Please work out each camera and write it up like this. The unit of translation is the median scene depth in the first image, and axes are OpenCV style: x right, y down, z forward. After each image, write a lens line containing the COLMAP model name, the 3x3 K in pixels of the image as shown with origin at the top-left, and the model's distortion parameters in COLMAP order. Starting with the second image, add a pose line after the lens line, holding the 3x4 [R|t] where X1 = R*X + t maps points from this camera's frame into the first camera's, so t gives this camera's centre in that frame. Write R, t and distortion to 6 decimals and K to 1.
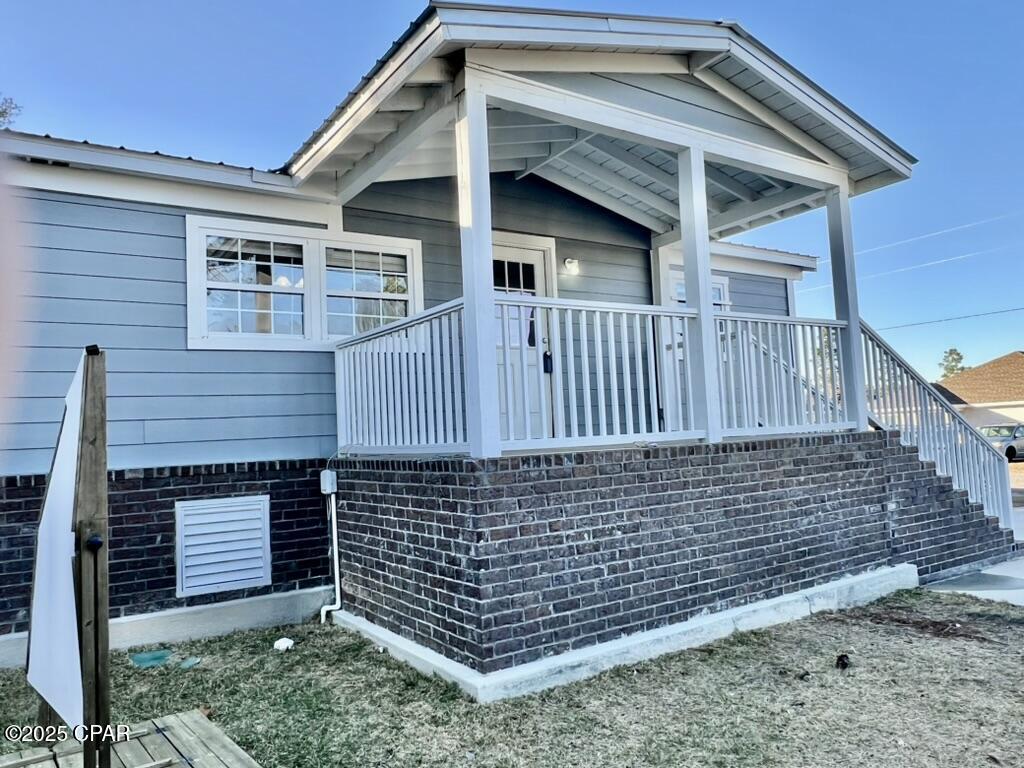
lens RADIAL K [[728.8, 0, 512.0], [0, 728.8, 384.0], [0, 0, 1]] dist [0.001259, -0.000137]
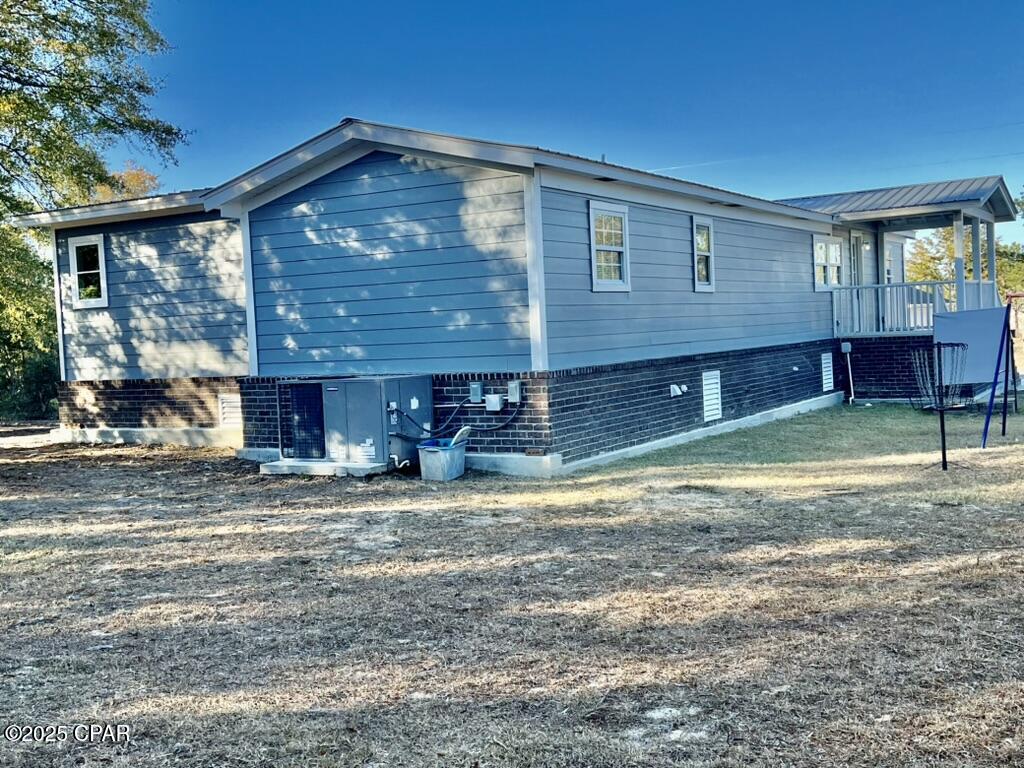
lens RADIAL K [[1168.7, 0, 512.0], [0, 1168.7, 384.0], [0, 0, 1]] dist [0.009010, -0.002172]
pose [[0.899580, -0.041596, 0.434770, -2.483922], [0.019554, 0.998292, 0.055051, 0.021165], [-0.436317, -0.041021, 0.898857, -1.673197]]
